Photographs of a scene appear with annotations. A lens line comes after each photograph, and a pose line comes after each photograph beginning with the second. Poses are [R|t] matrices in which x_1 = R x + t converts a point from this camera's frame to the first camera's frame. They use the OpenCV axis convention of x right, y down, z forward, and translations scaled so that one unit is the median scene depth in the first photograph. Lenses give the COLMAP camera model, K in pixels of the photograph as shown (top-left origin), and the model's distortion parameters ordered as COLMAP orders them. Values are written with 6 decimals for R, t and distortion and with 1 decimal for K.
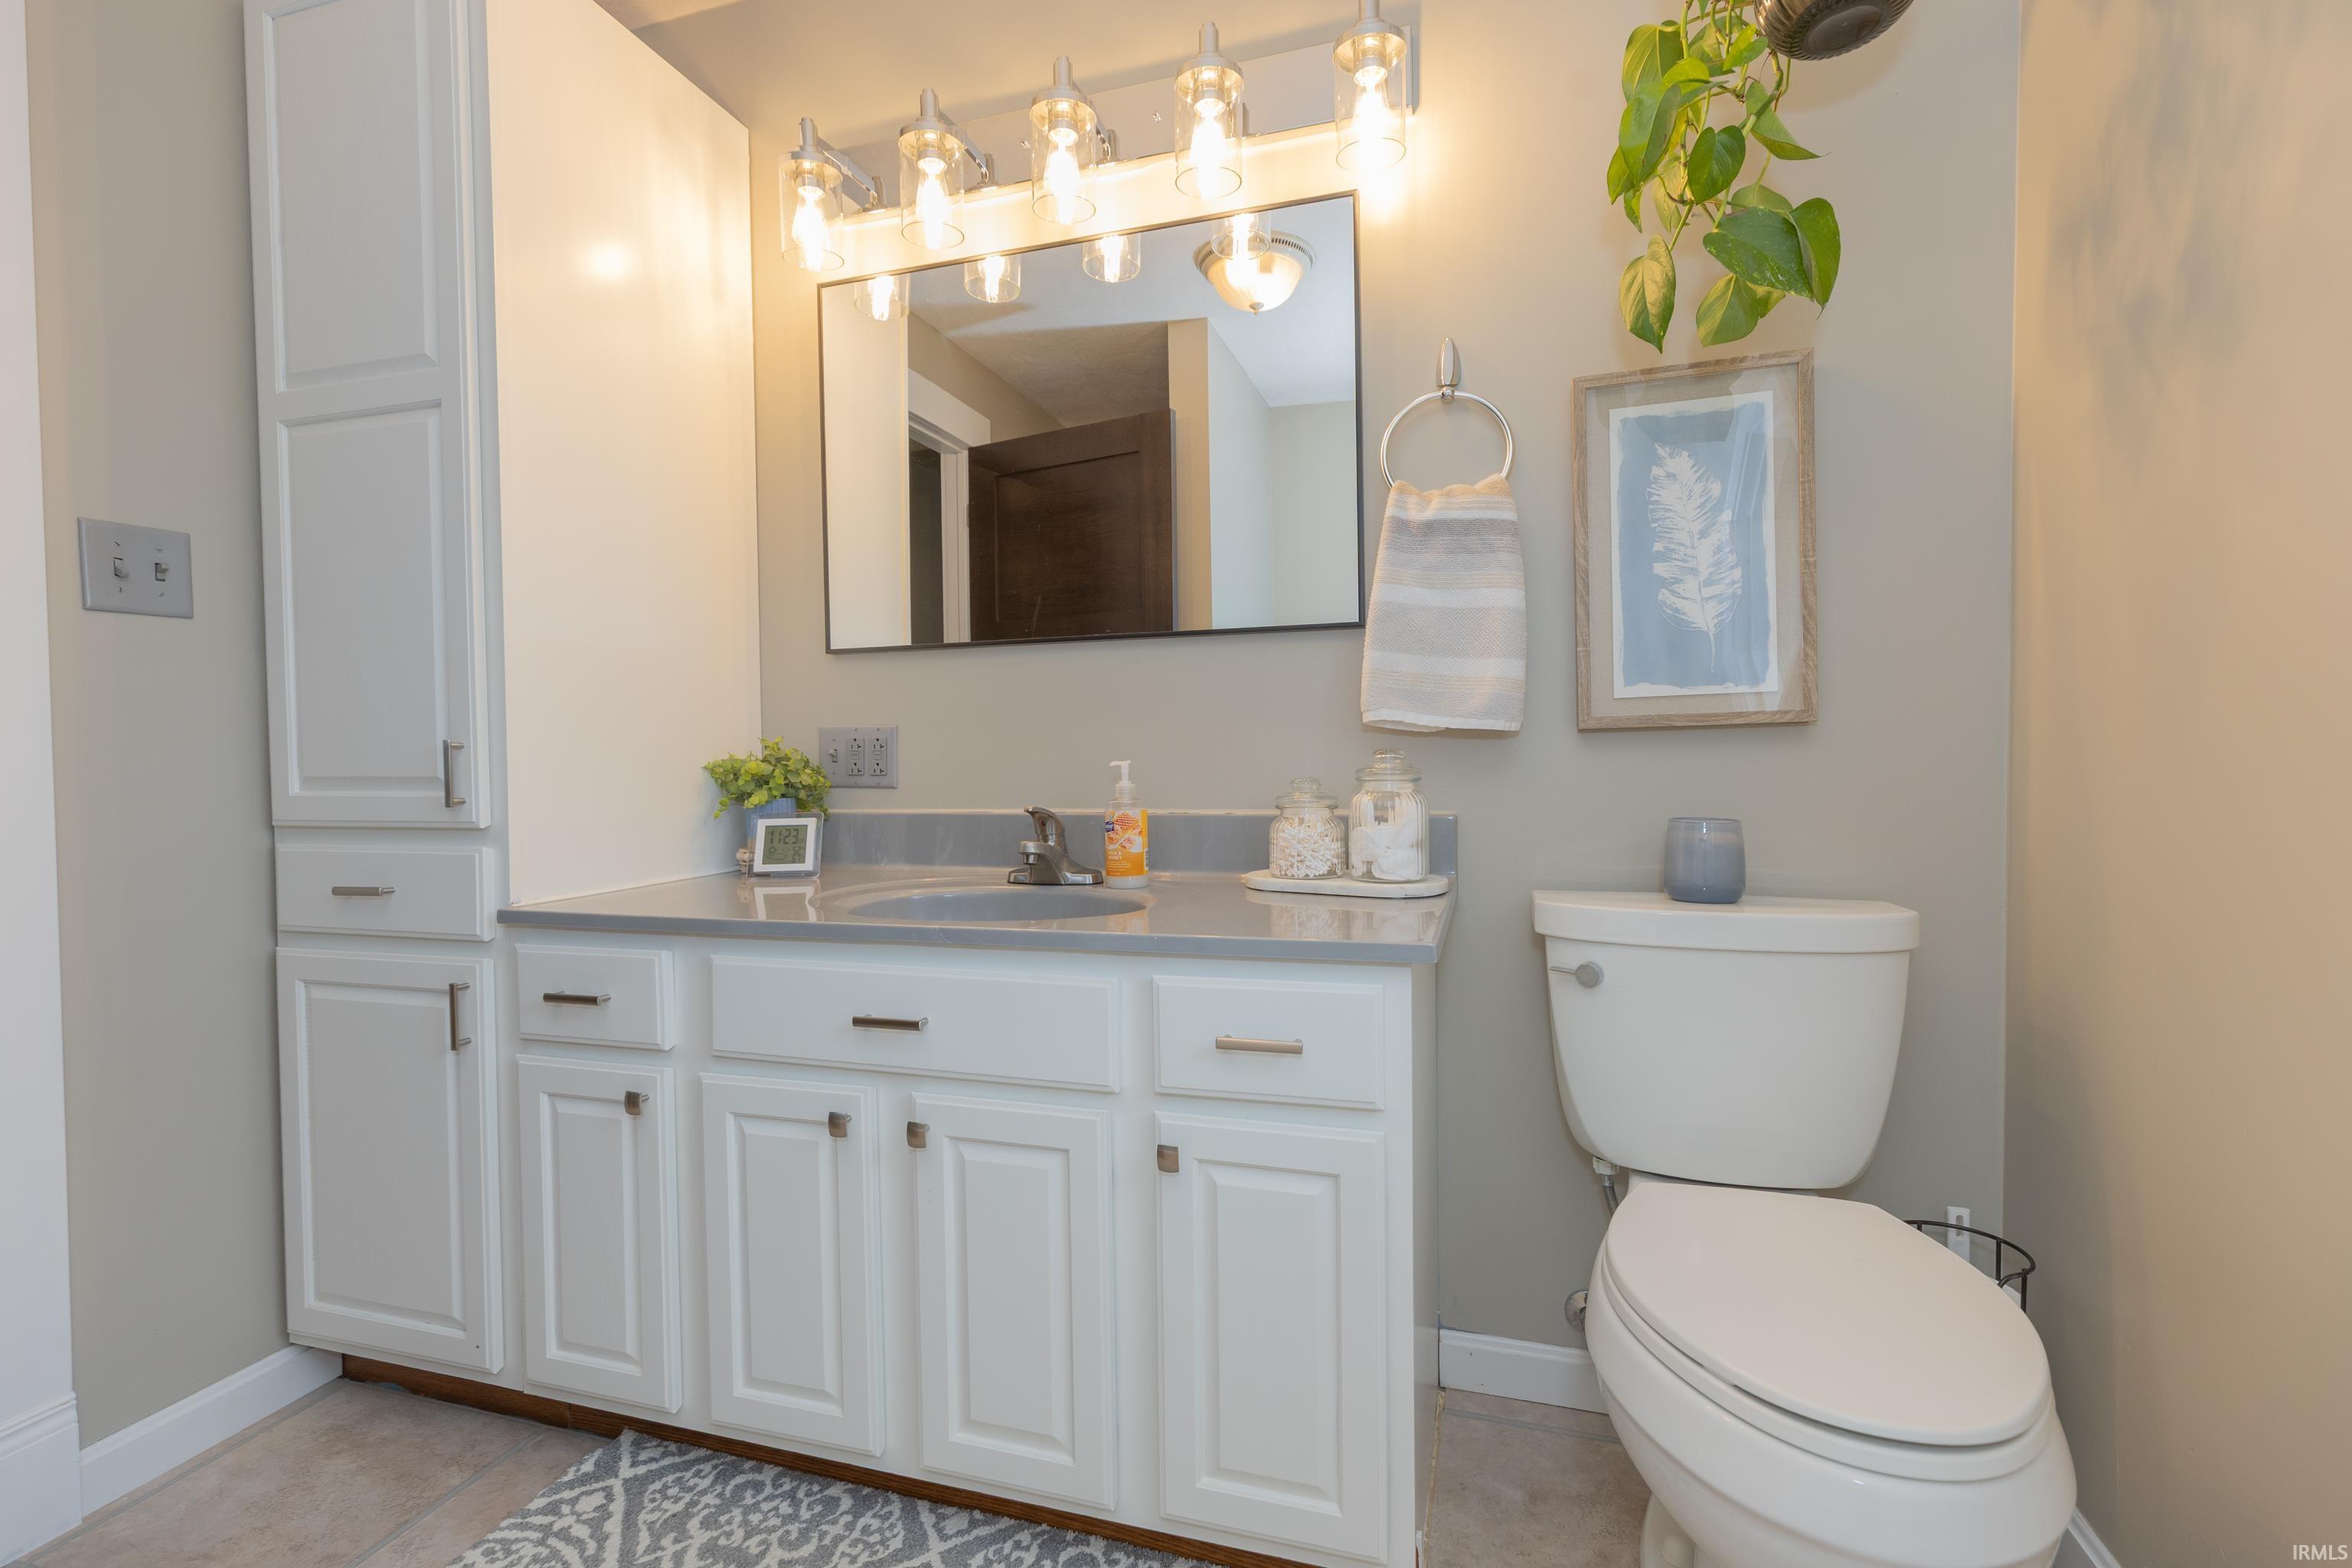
lens RADIAL K [[1065.2, 0, 1172.0], [0, 1065.2, 777.8], [0, 0, 1]] dist [0.003410, 0.000385]
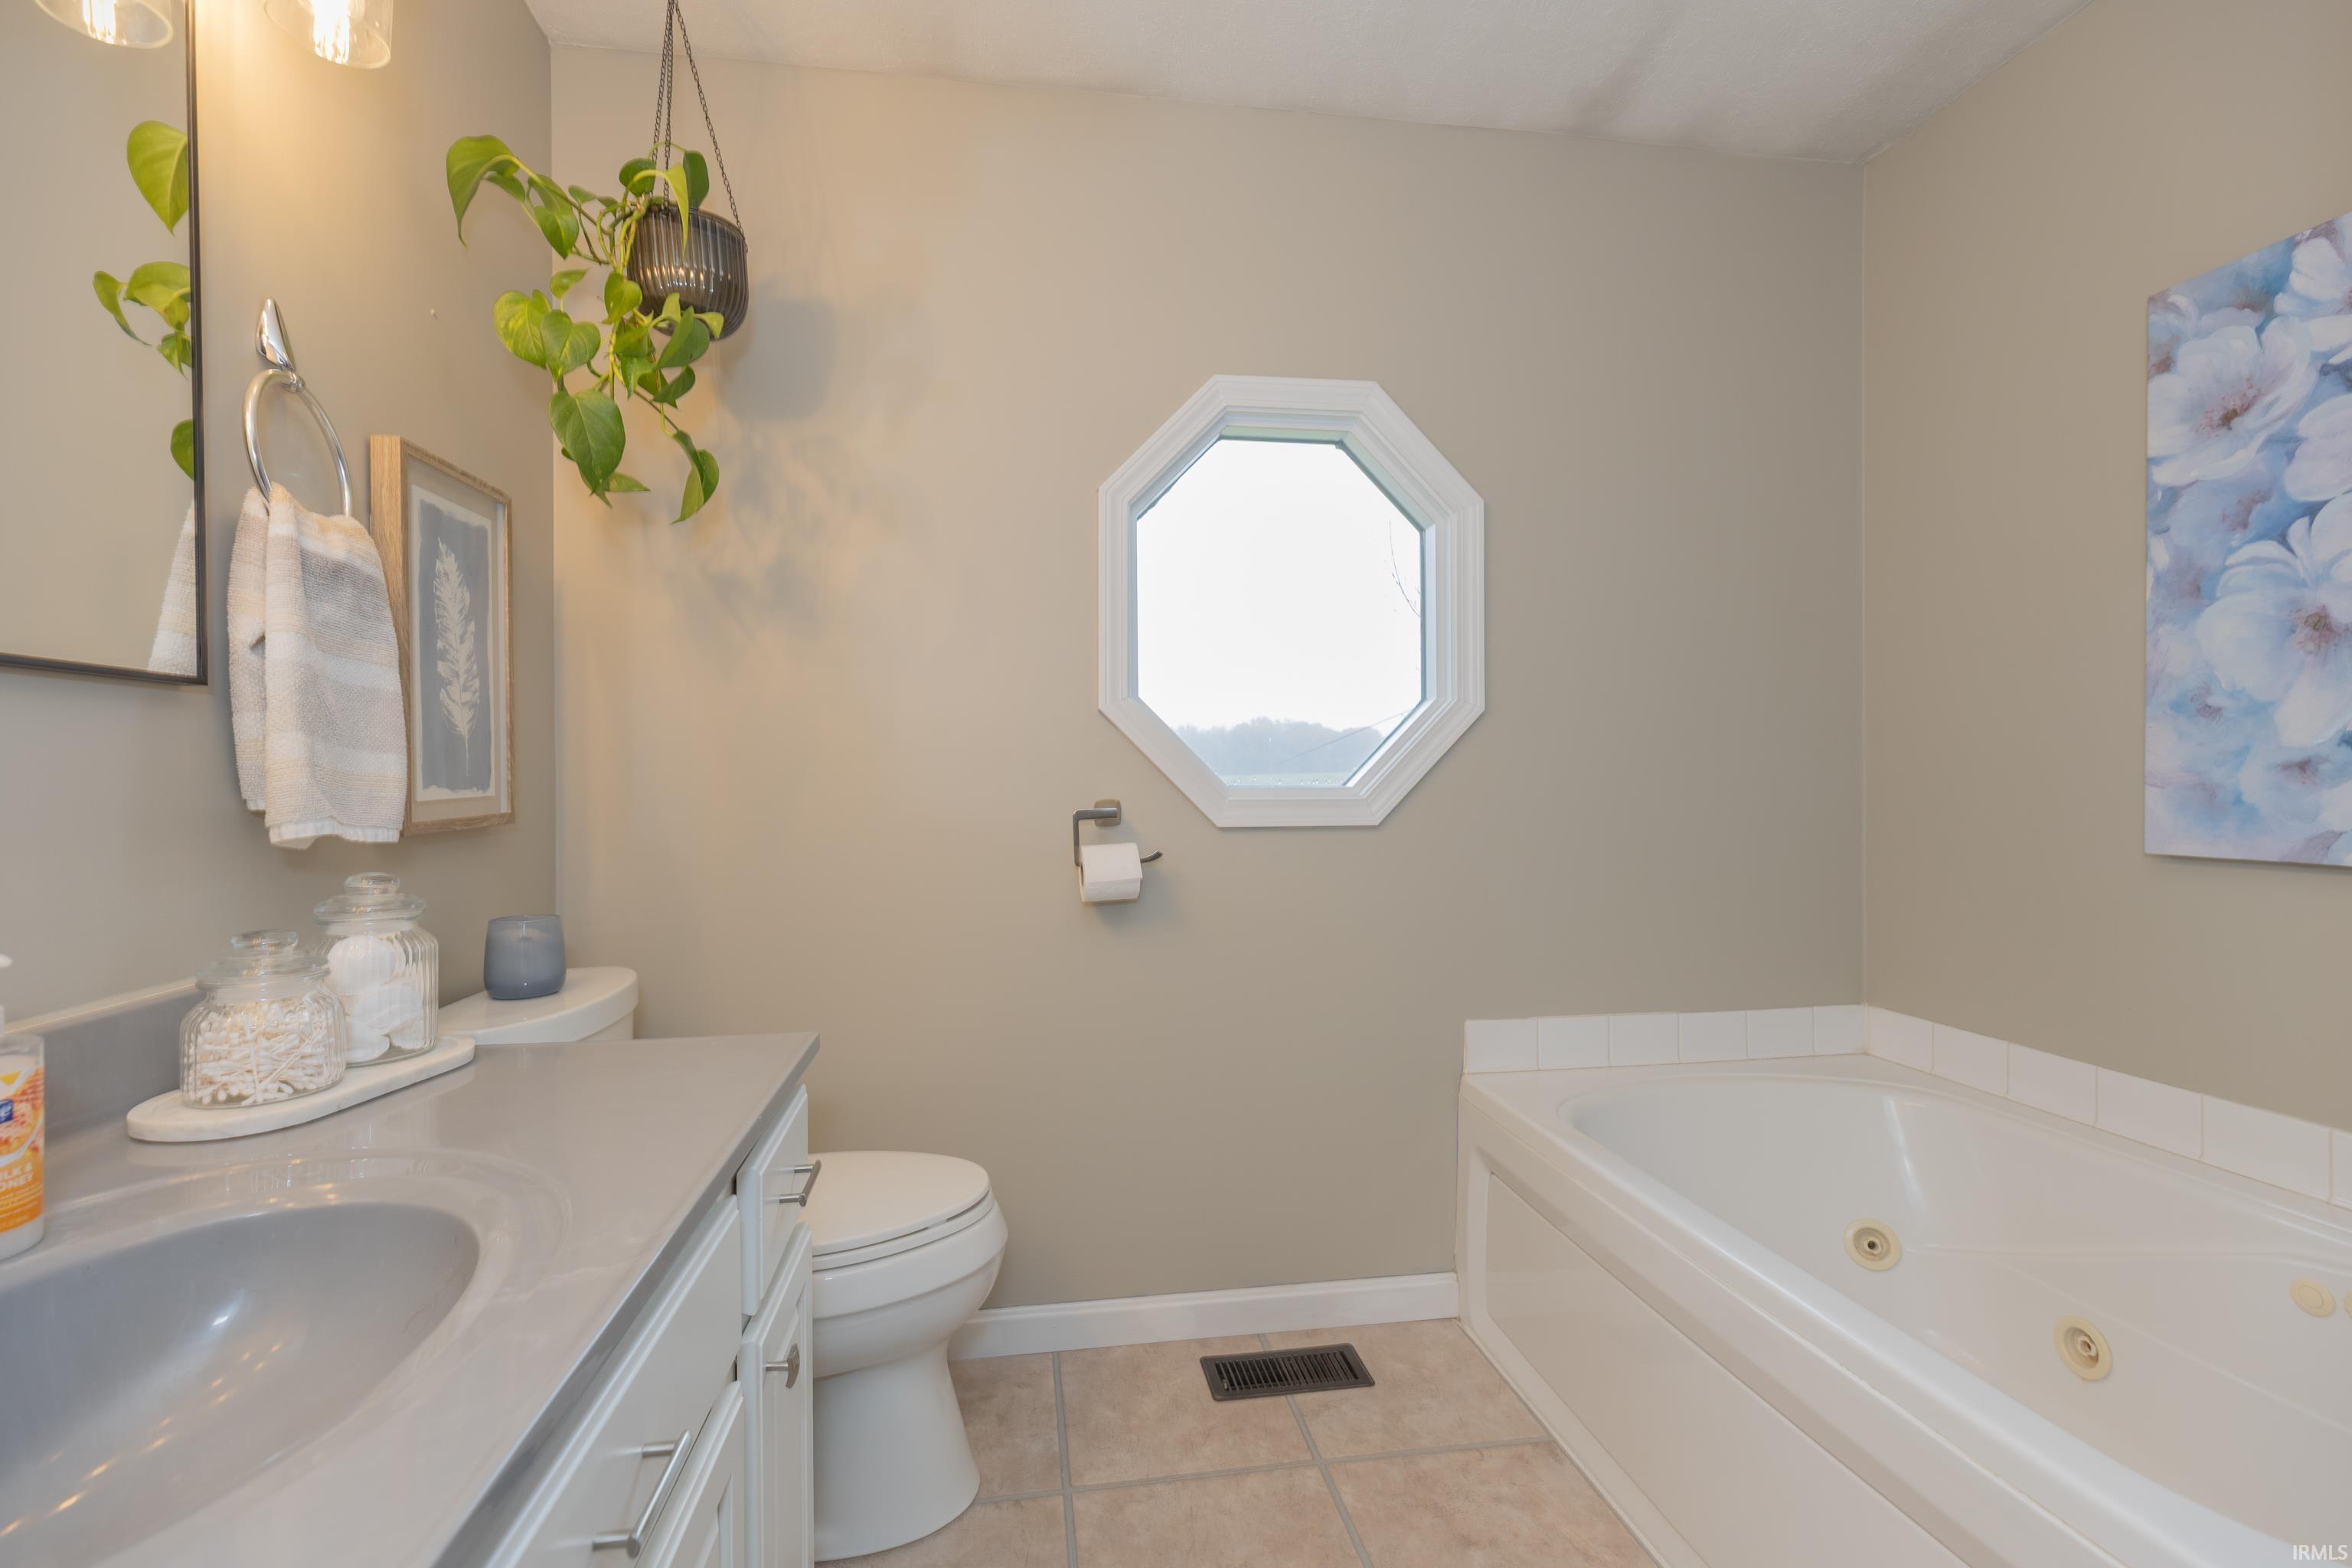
lens RADIAL K [[1155.8, 0, 1181.2], [0, 1155.8, 786.3], [0, 0, 1]] dist [0.000585, 0.000020]
pose [[-0.426847, 0.009661, 0.904272, -0.778890], [0.019696, 0.999805, -0.001385, -0.074001], [-0.904109, 0.017219, -0.426954, 0.845075]]
